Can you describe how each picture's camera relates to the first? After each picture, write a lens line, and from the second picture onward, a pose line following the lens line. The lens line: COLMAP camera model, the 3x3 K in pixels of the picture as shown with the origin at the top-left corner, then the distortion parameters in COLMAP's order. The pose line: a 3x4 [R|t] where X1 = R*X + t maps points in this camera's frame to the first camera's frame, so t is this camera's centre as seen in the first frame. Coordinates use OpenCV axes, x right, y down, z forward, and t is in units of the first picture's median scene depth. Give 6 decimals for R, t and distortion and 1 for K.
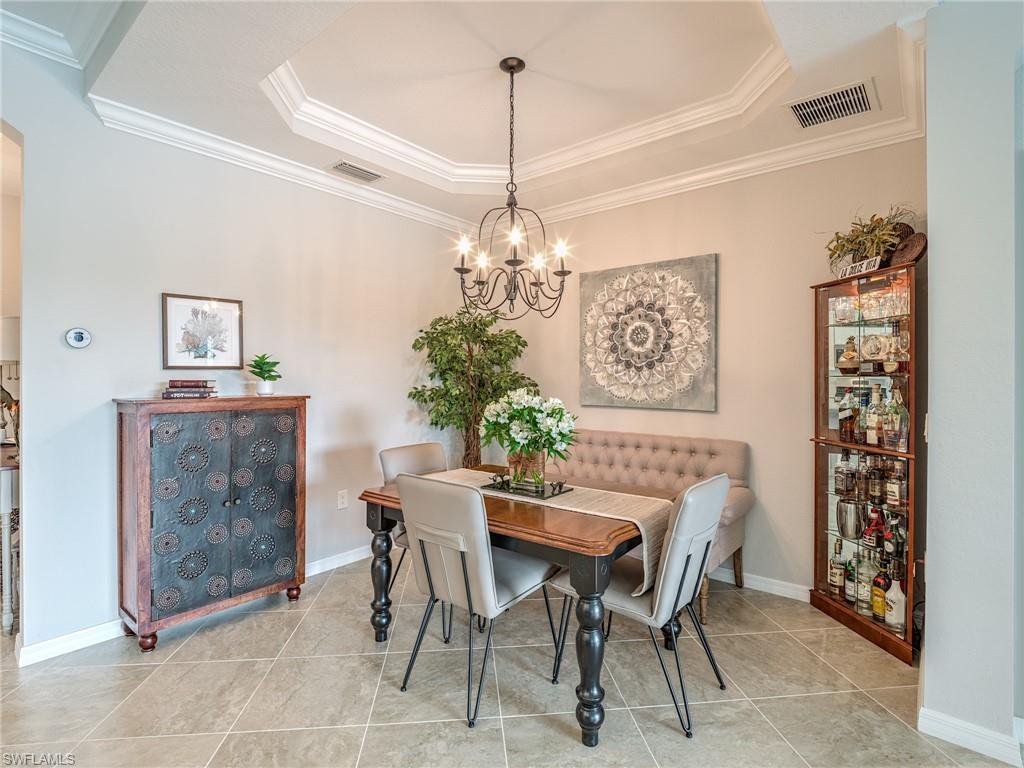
lens RADIAL K [[505.1, 0, 510.6], [0, 505.1, 378.2], [0, 0, 1]] dist [-0.015149, -0.001415]
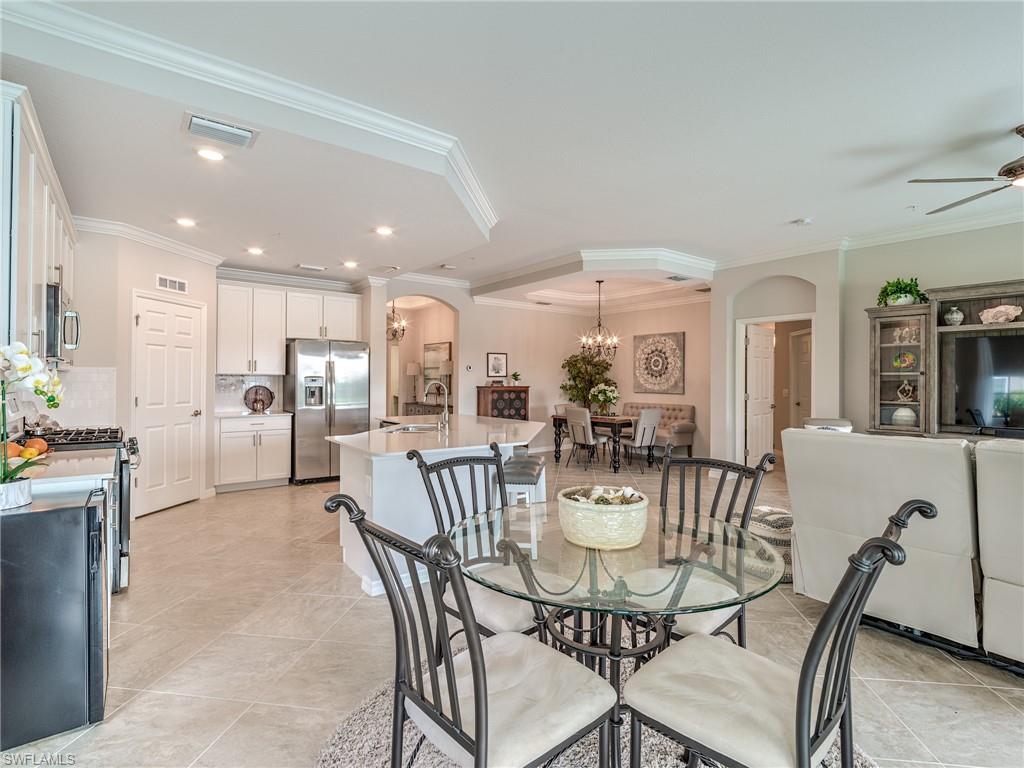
lens RADIAL K [[505.1, 0, 514.8], [0, 505.1, 379.0], [0, 0, 1]] dist [-0.015149, -0.001415]
pose [[0.975104, 0.003668, -0.221716, 0.157472], [-0.004400, 0.999986, -0.002808, 0.002106], [0.221703, 0.003713, 0.975107, -1.852192]]
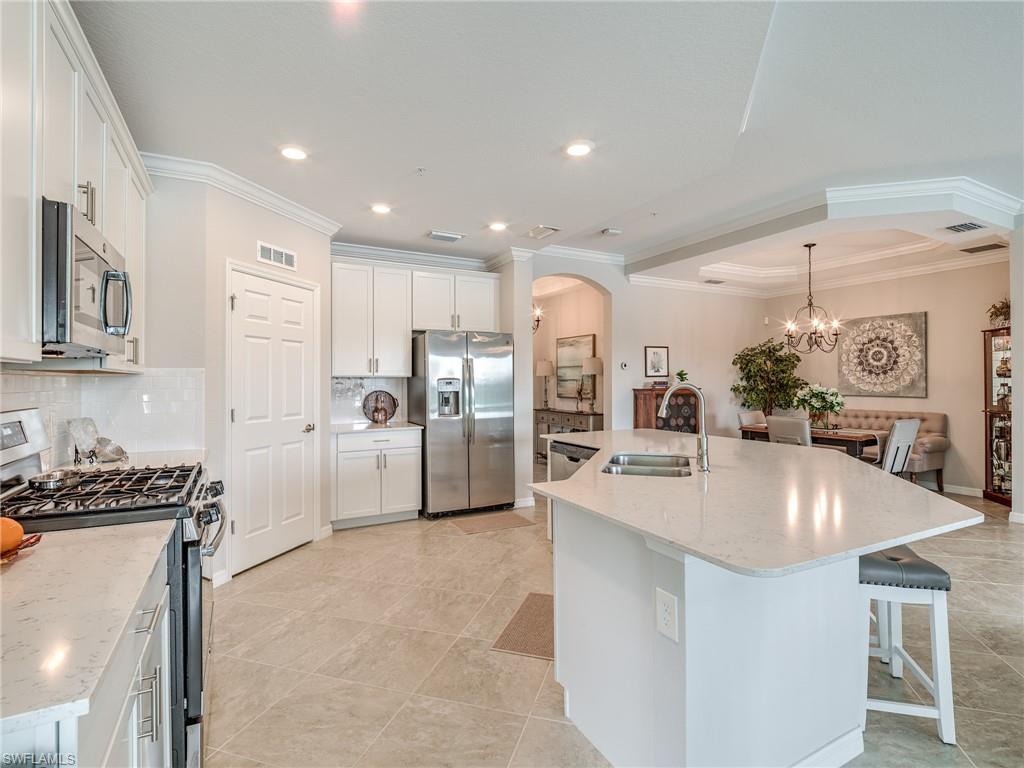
lens RADIAL K [[505.1, 0, 513.3], [0, 505.1, 379.6], [0, 0, 1]] dist [-0.015149, -0.001415]
pose [[0.923908, -0.006201, -0.382566, -0.319156], [0.005104, 0.999979, -0.003880, 0.000868], [0.382582, 0.001632, 0.923920, -1.398661]]
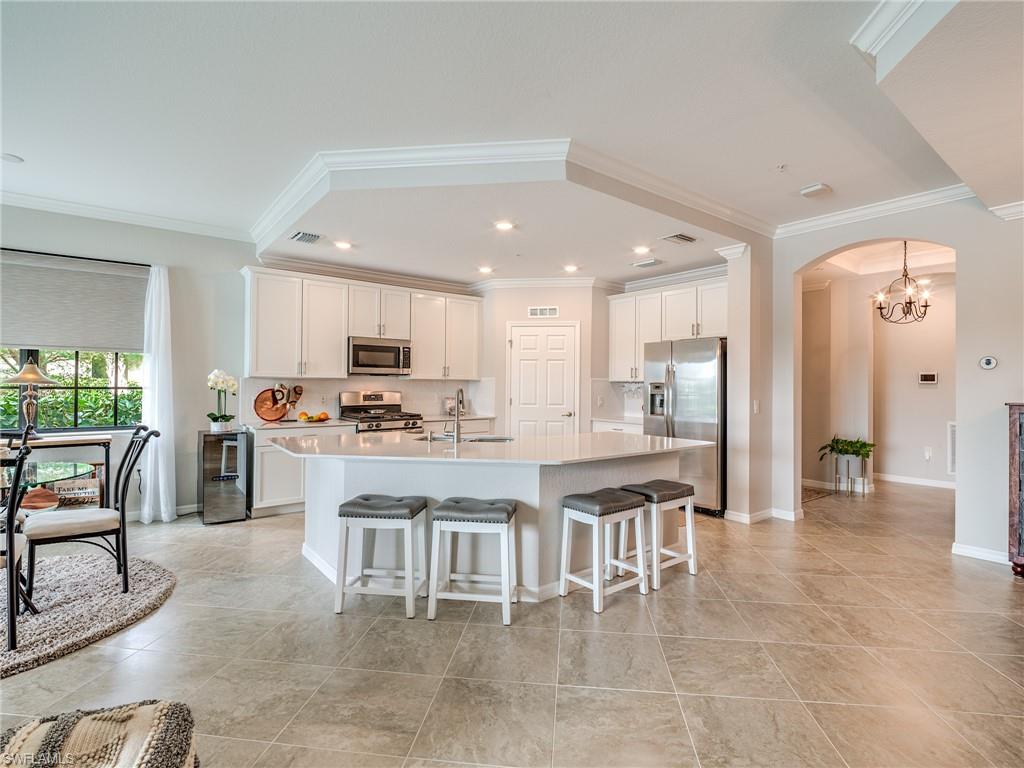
lens RADIAL K [[505.1, 0, 515.8], [0, 505.1, 382.9], [0, 0, 1]] dist [-0.015149, -0.001415]
pose [[-0.215251, -0.005348, -0.976544, 0.814379], [-0.008039, 0.999961, -0.003704, 0.000427], [0.976526, 0.007054, -0.215286, -0.098596]]
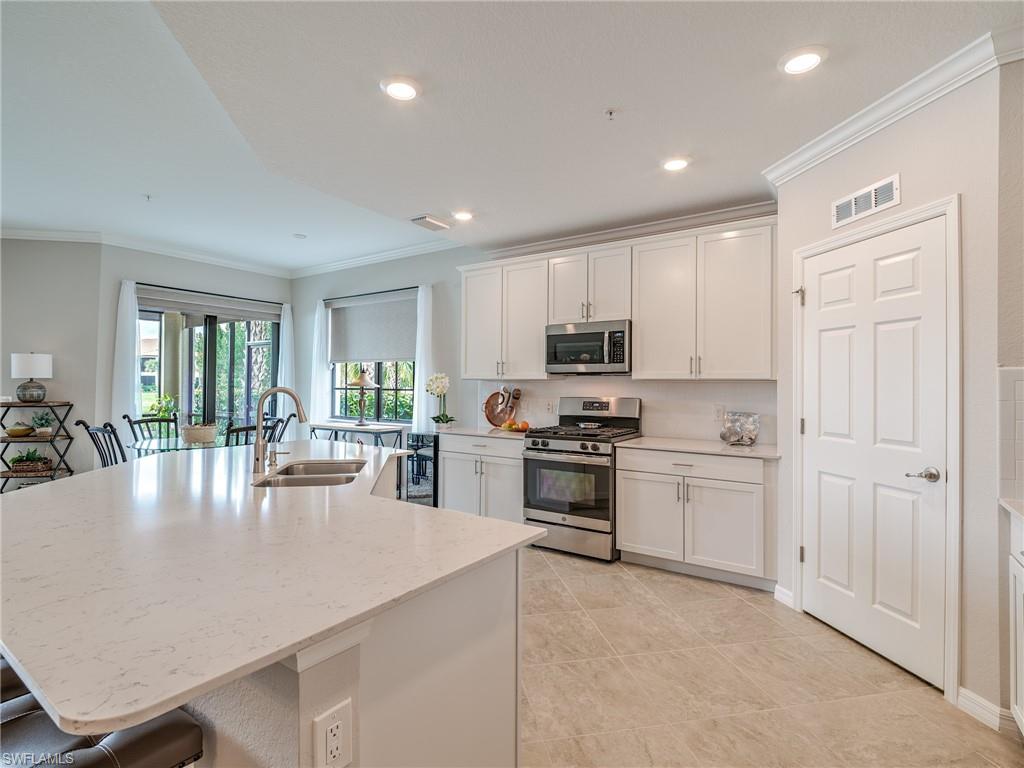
lens RADIAL K [[505.1, 0, 515.5], [0, 505.1, 381.1], [0, 0, 1]] dist [-0.015149, -0.001415]
pose [[-0.995696, -0.008907, -0.092252, -0.682777], [-0.008137, 0.999929, -0.008725, -0.001016], [0.092324, -0.007937, -0.995697, 0.336786]]
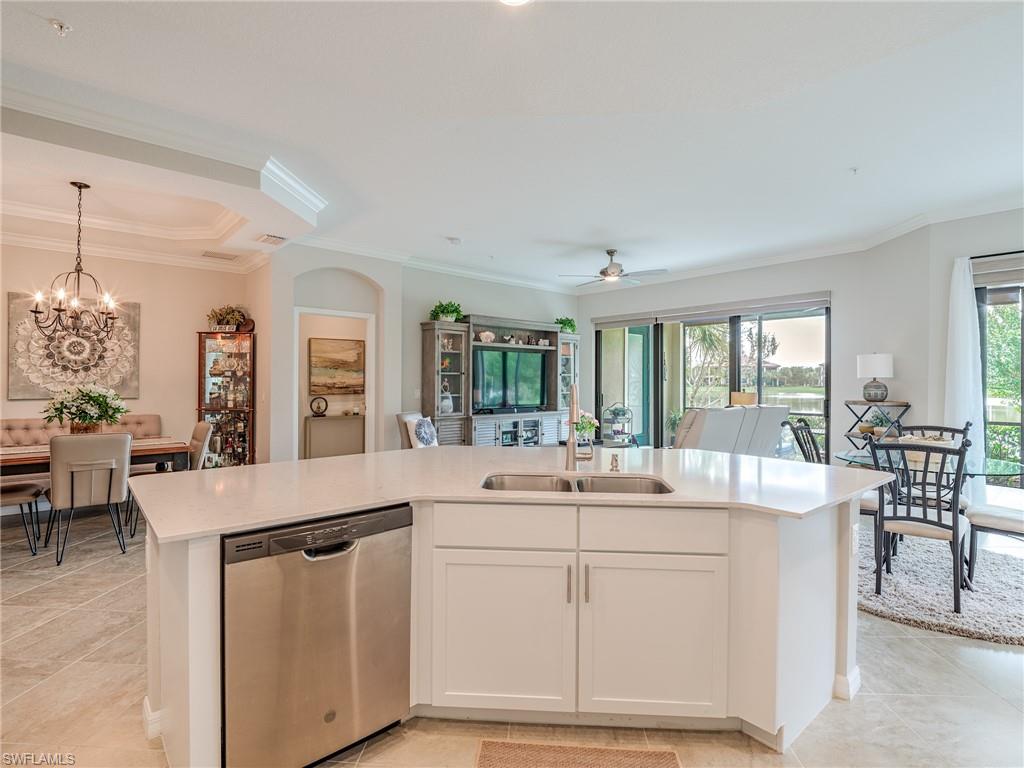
lens RADIAL K [[505.1, 0, 511.8], [0, 505.1, 381.3], [0, 0, 1]] dist [-0.015149, -0.001415]
pose [[0.156331, -0.002490, 0.987702, -1.145923], [-0.004545, 0.999984, 0.003240, -0.000259], [-0.987694, -0.004996, 0.156317, -0.527596]]
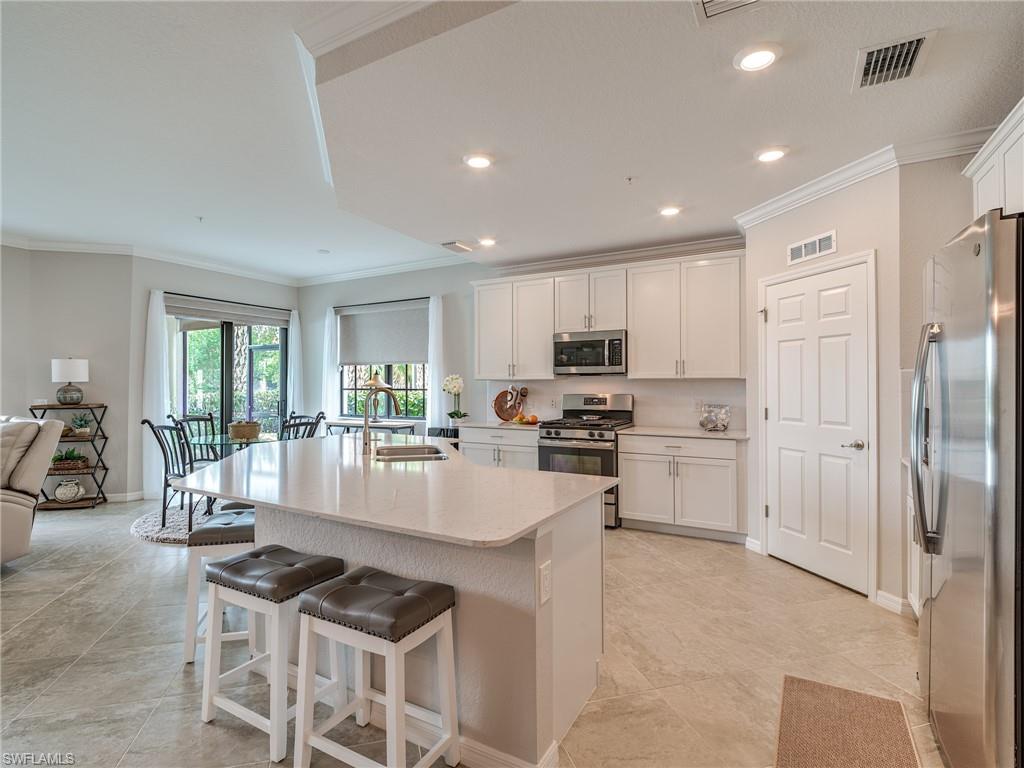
lens RADIAL K [[505.1, 0, 512.8], [0, 505.1, 380.3], [0, 0, 1]] dist [-0.015149, -0.001415]
pose [[-0.984657, -0.000649, -0.174498, -0.465273], [0.000861, 0.999963, -0.008574, -0.001360], [0.174497, -0.008592, -0.984620, 0.569603]]
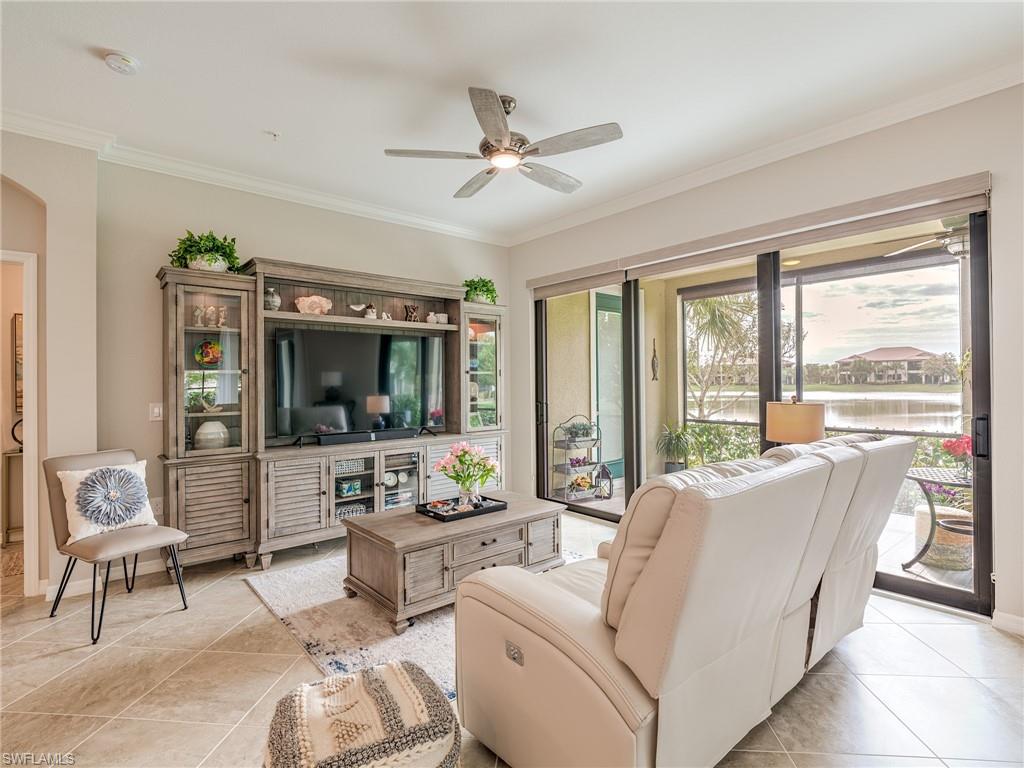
lens RADIAL K [[505.1, 0, 509.7], [0, 505.1, 379.9], [0, 0, 1]] dist [-0.015149, -0.001415]
pose [[0.179993, -0.000637, 0.983668, 0.032949], [0.006133, 0.999981, -0.000475, -0.002453], [-0.983649, 0.006118, 0.179994, -0.785996]]
